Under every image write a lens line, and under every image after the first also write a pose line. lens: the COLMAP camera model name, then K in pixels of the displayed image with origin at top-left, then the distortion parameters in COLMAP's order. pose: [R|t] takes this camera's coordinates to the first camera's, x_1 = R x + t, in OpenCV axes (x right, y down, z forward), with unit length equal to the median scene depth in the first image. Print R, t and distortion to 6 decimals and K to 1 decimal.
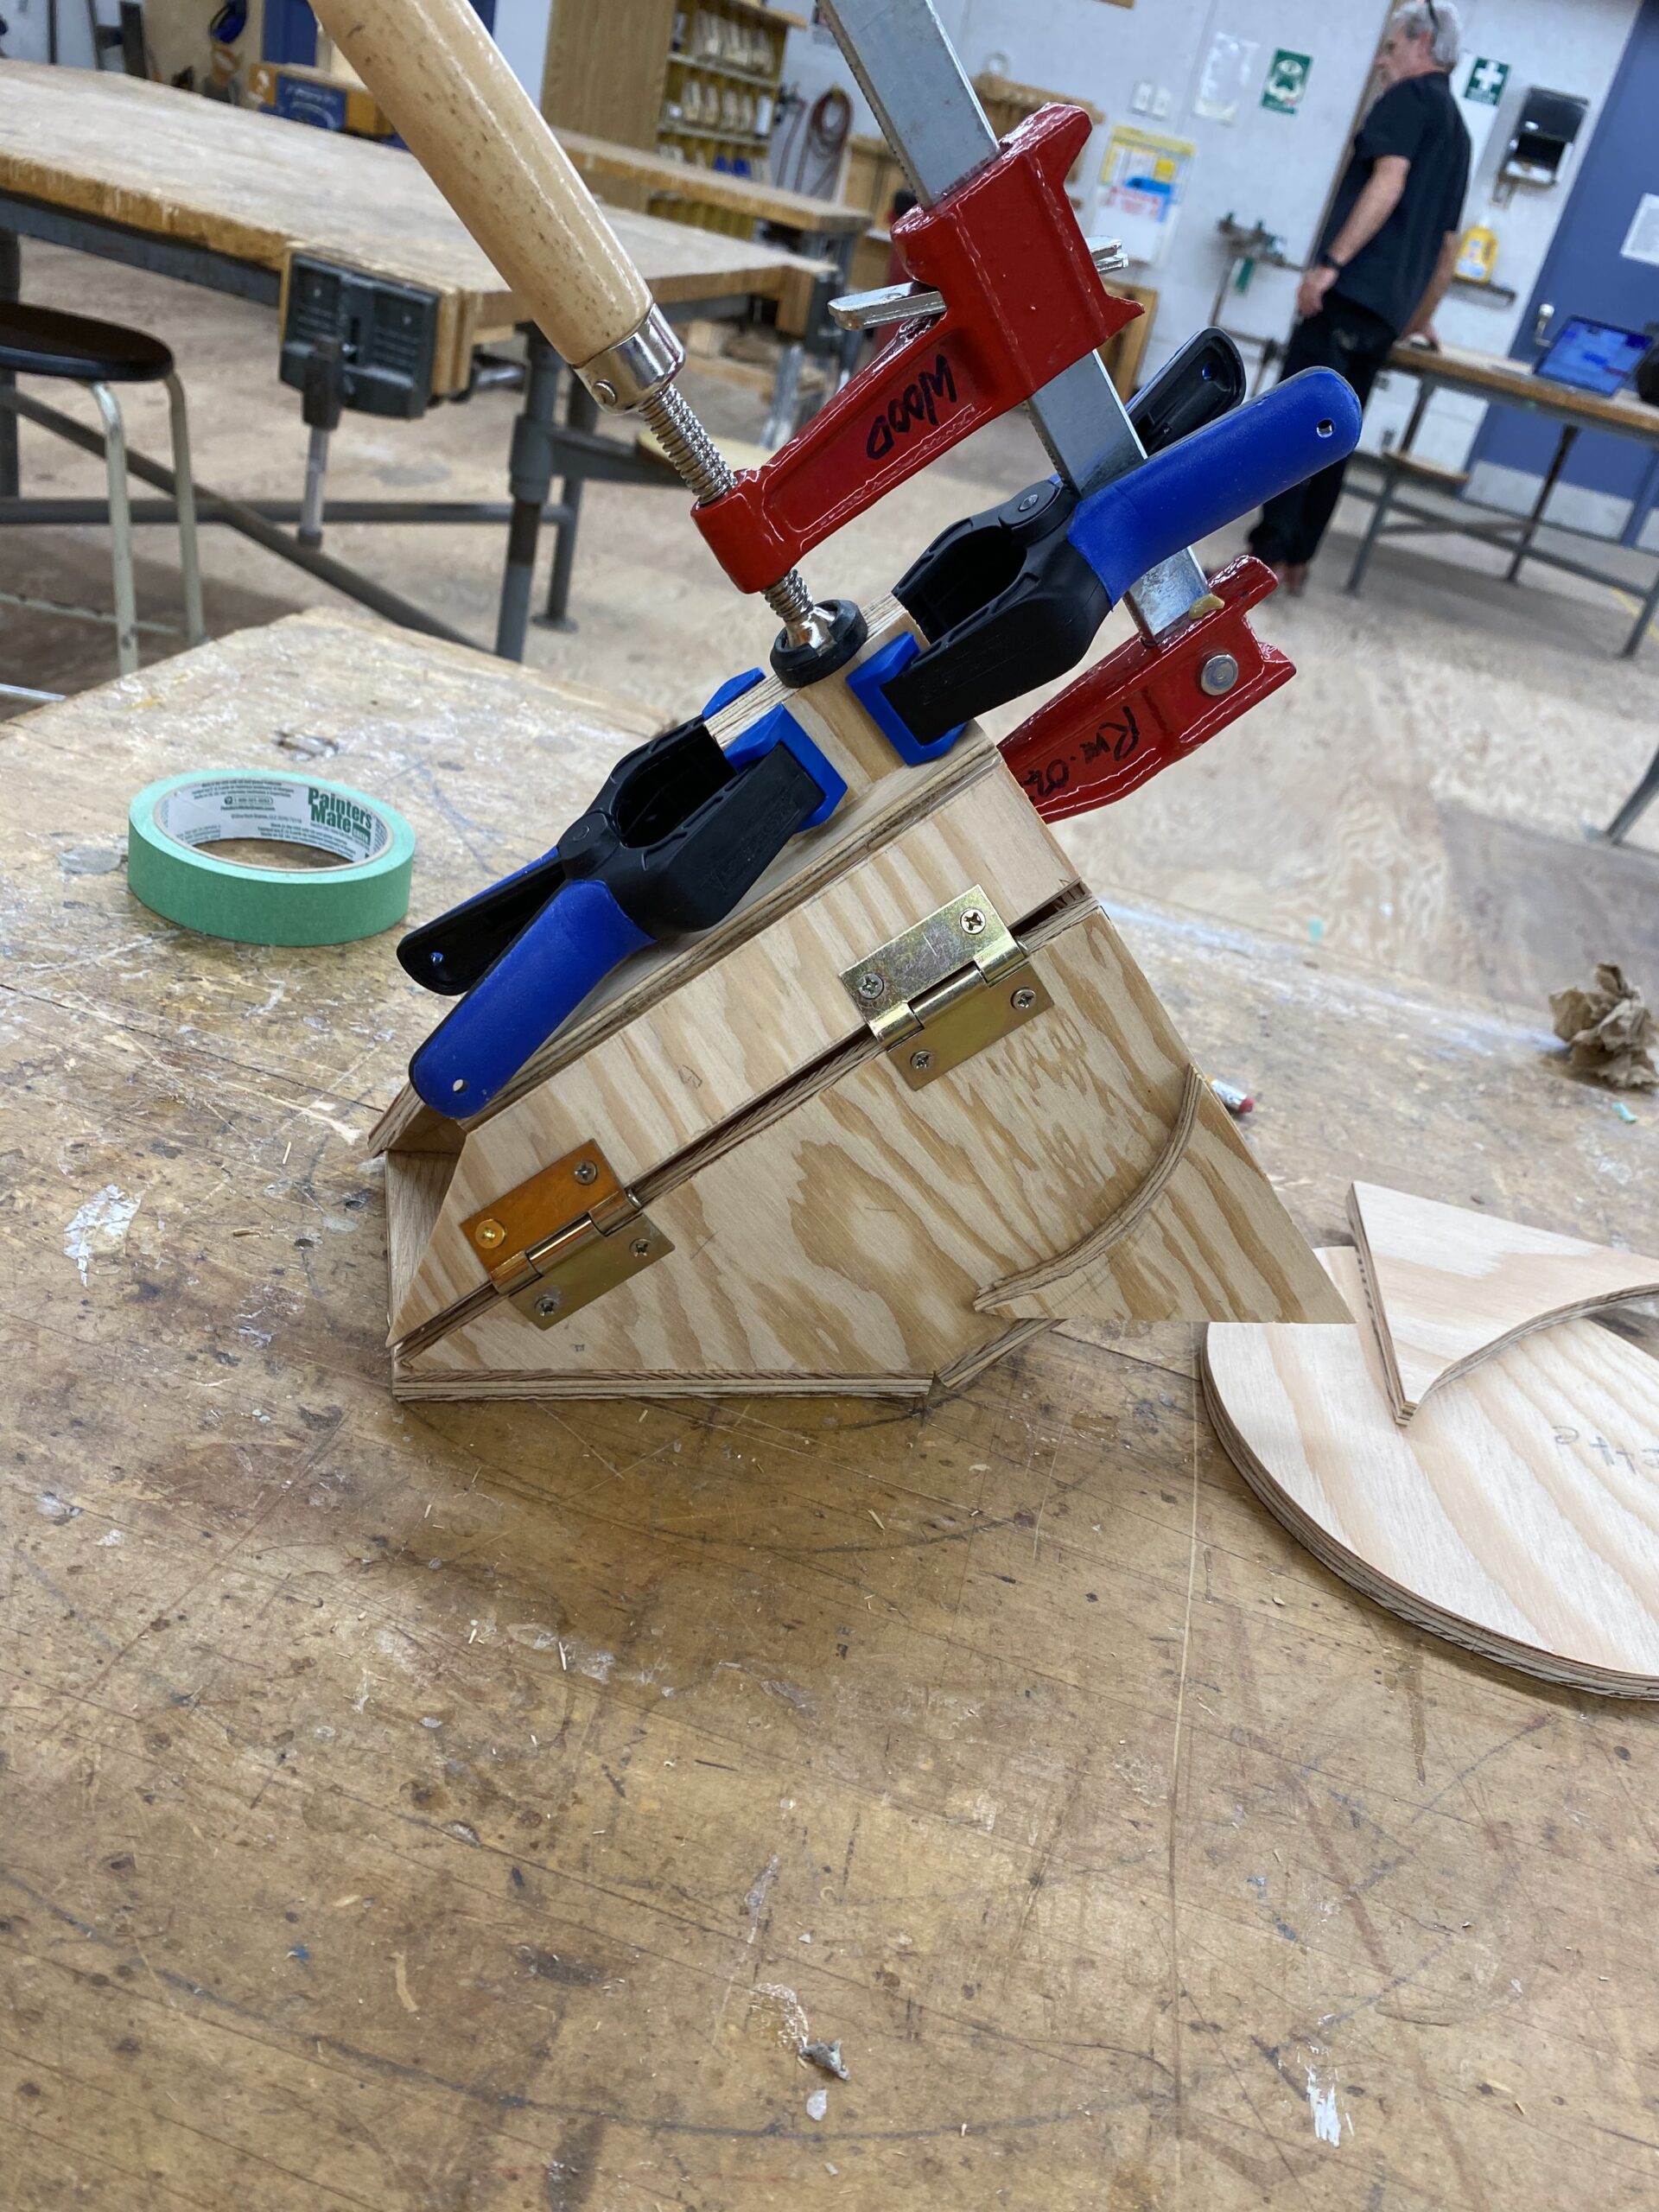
lens RADIAL K [[1751.5, 0, 829.5], [0, 1751.5, 1106.0], [0, 0, 1]] dist [0.025179, -0.052067]
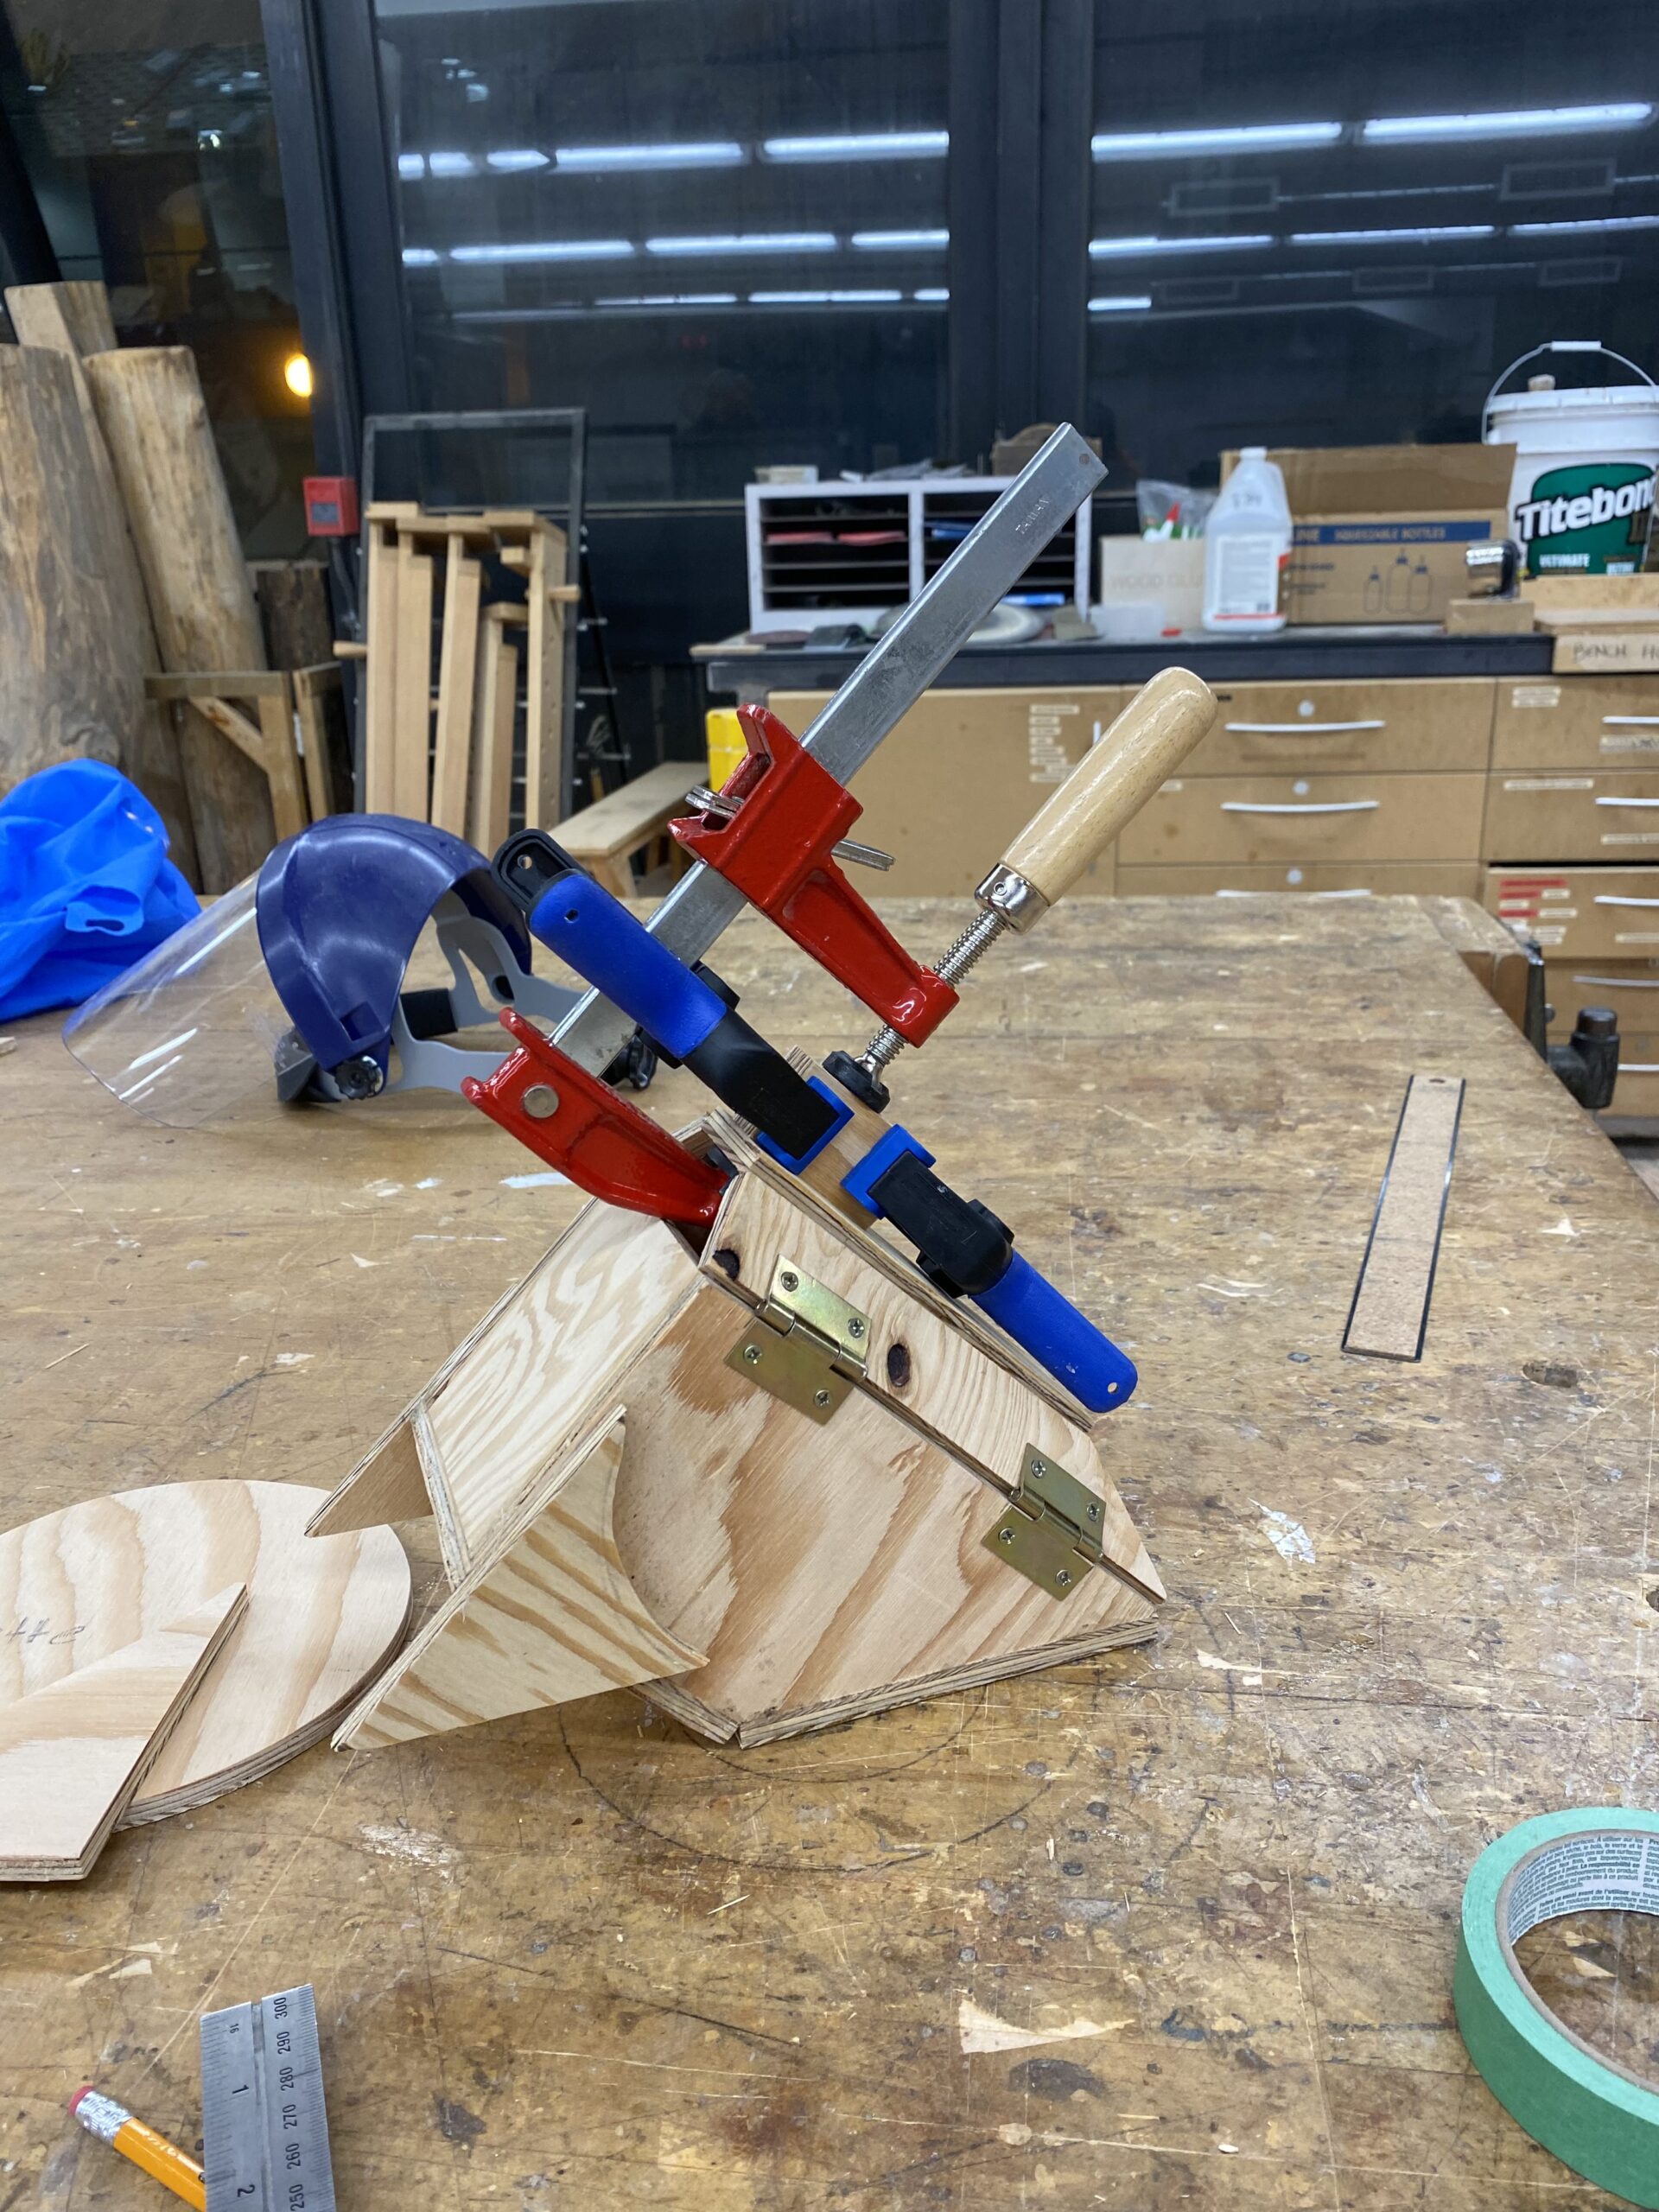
lens RADIAL K [[1690.5, 0, 865.6], [0, 1690.5, 1121.2], [0, 0, 1]] dist [0.008906, -0.003295]
pose [[-0.972383, -0.146251, -0.181884, 0.180084], [-0.233245, 0.636441, 0.735213, -0.985547], [0.008233, 0.757333, -0.652977, 1.549710]]
